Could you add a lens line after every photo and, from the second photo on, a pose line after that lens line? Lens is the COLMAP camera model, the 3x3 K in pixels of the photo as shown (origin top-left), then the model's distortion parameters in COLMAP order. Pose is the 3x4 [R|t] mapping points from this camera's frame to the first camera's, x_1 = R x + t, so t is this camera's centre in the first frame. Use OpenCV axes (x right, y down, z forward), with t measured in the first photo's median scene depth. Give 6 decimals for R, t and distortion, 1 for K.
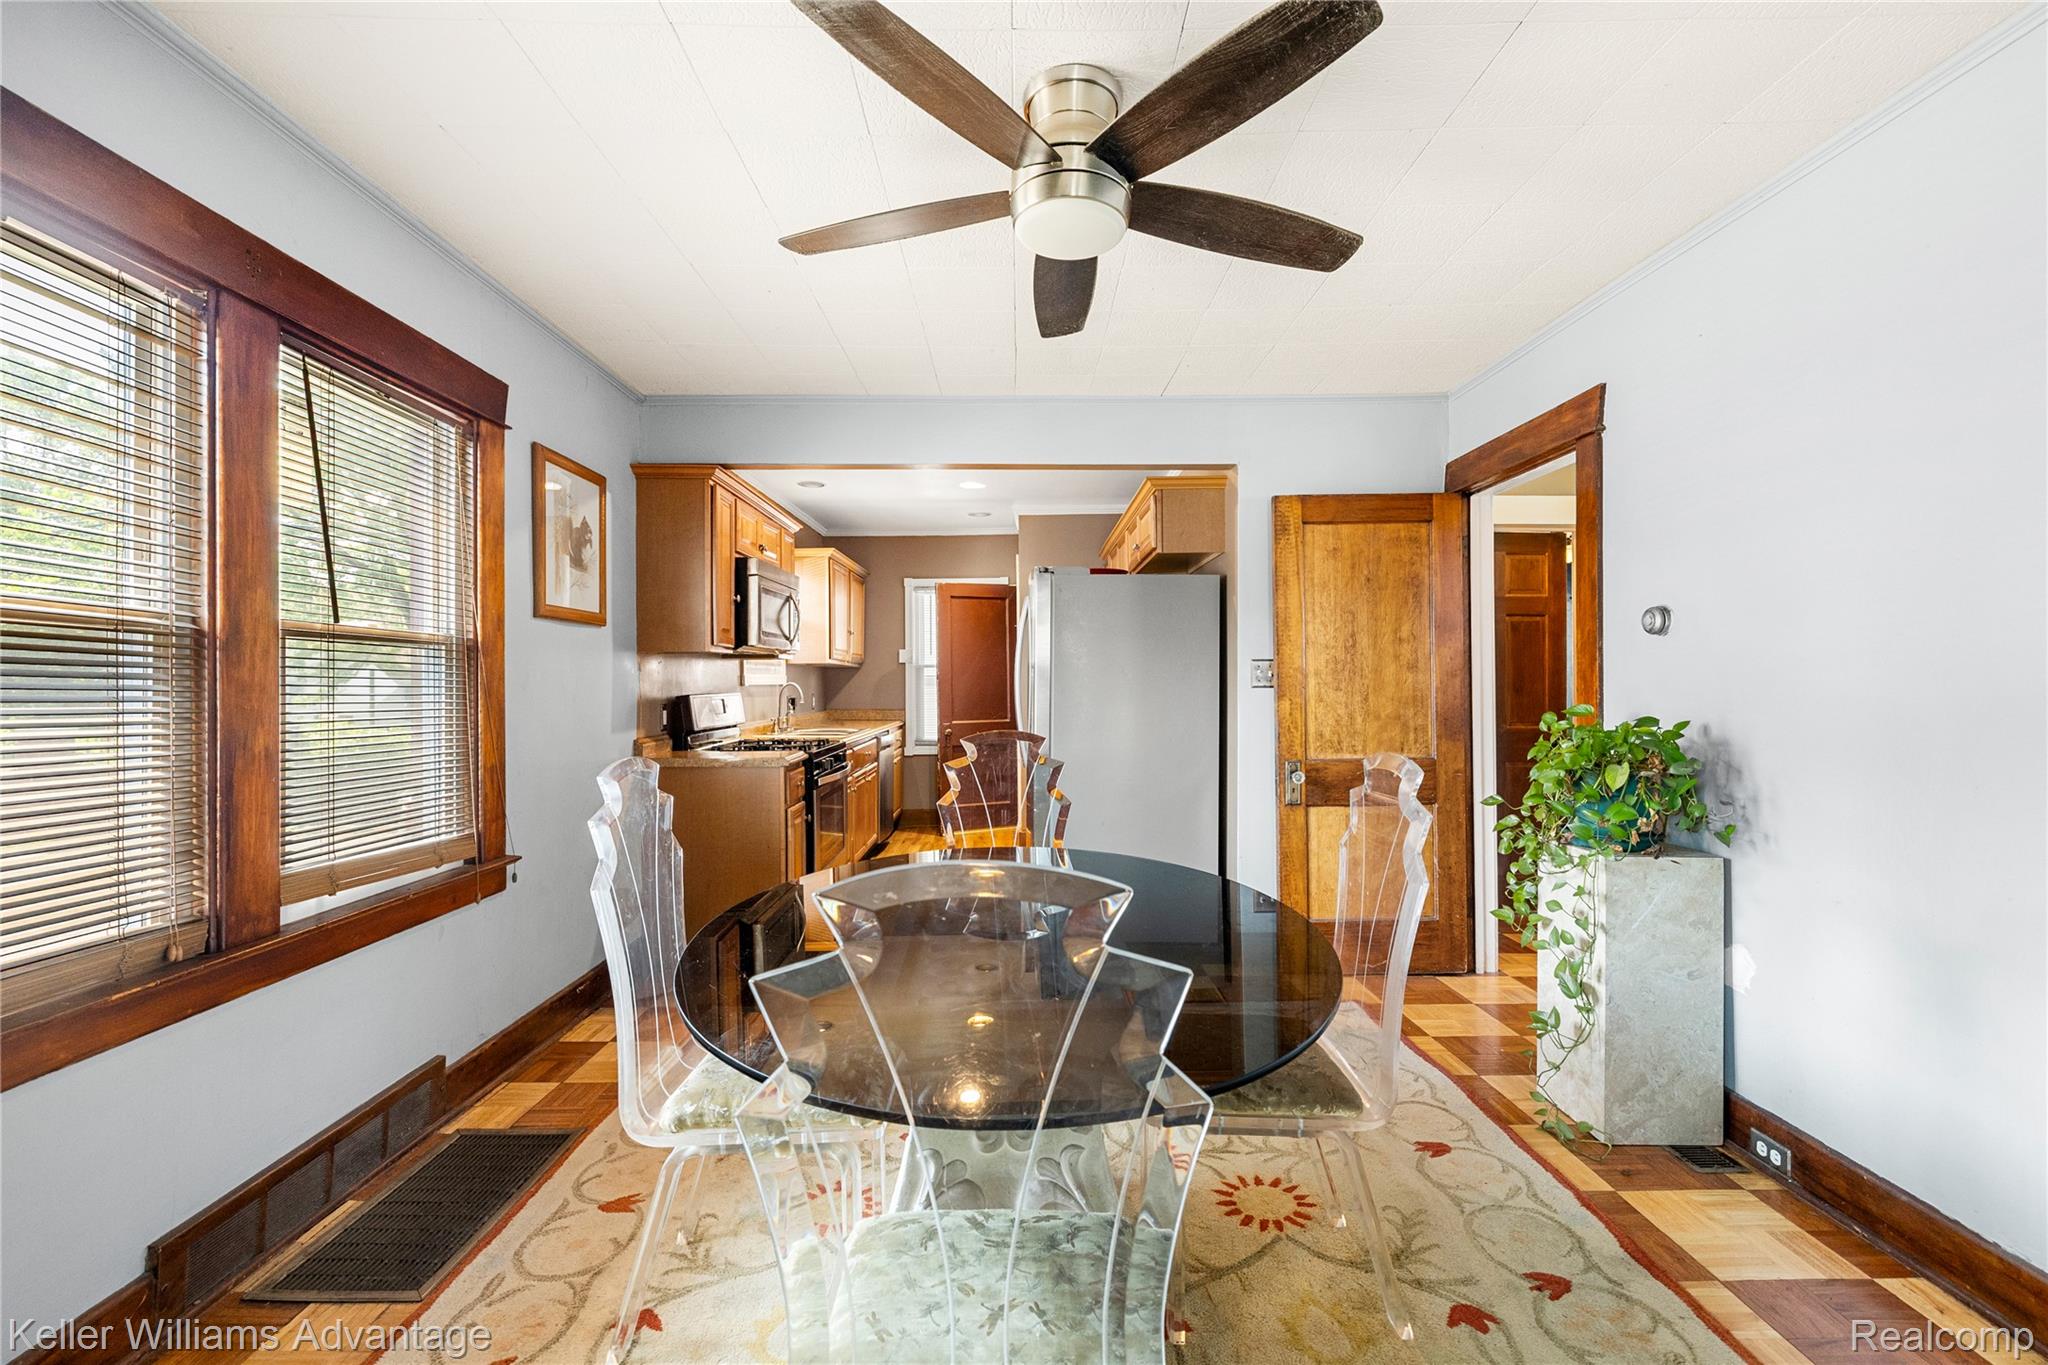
lens RADIAL K [[906.3, 0, 1017.7], [0, 906.3, 682.8], [0, 0, 1]] dist [0.000677, 0.000157]
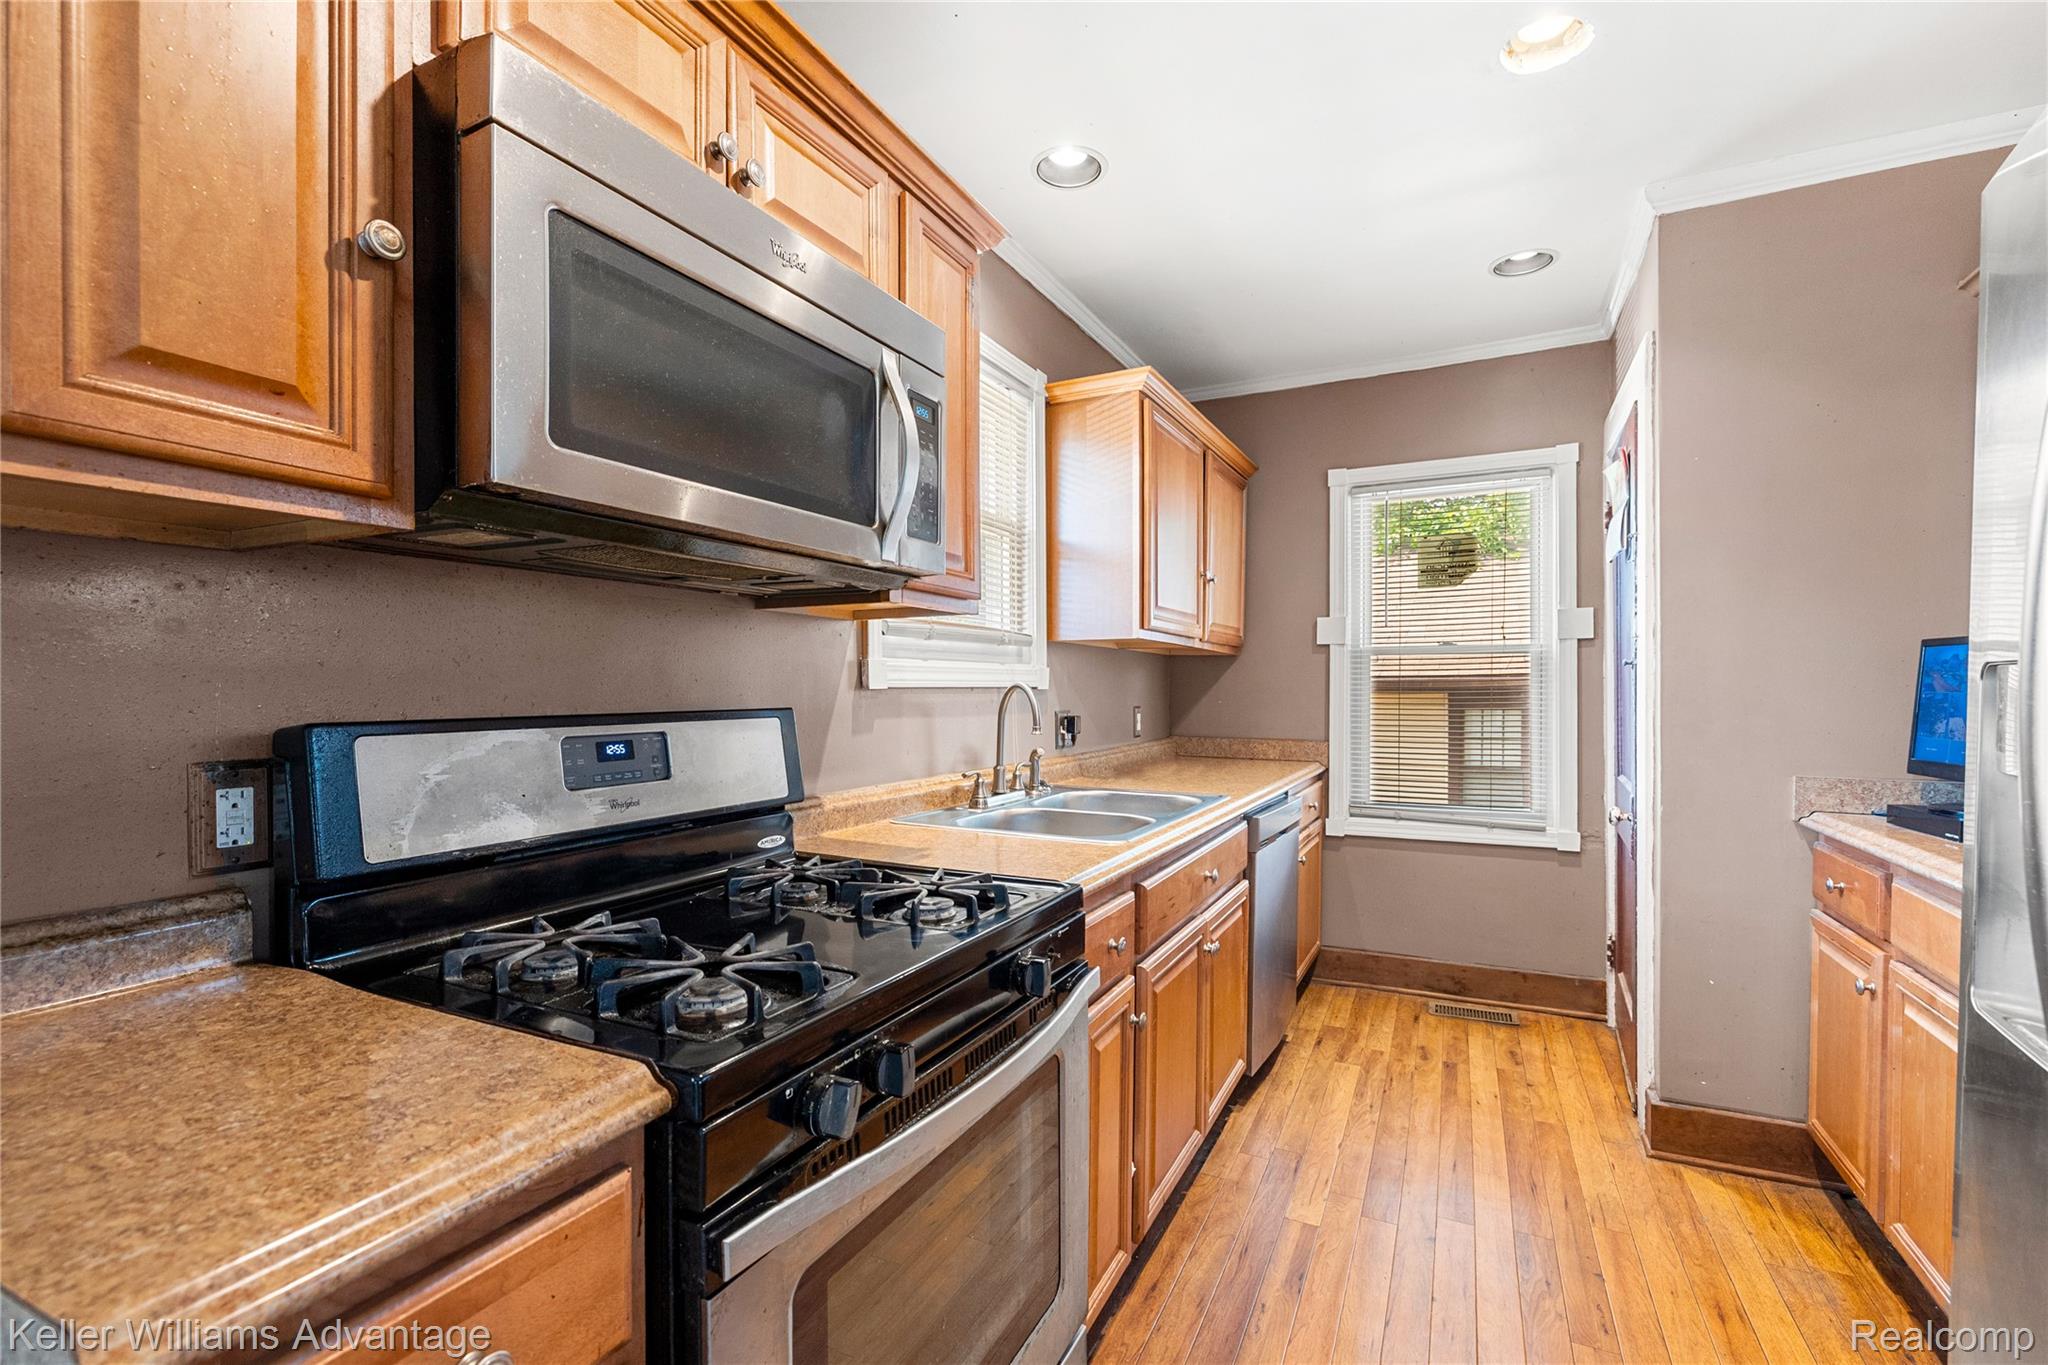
lens RADIAL K [[906.3, 0, 1023.1], [0, 906.3, 694.2], [0, 0, 1]] dist [0.000677, 0.000157]
pose [[0.895602, 0.007096, -0.444800, -0.057195], [-0.003759, 0.999958, 0.008383, 0.001549], [0.444841, -0.005836, 0.895591, 0.513281]]
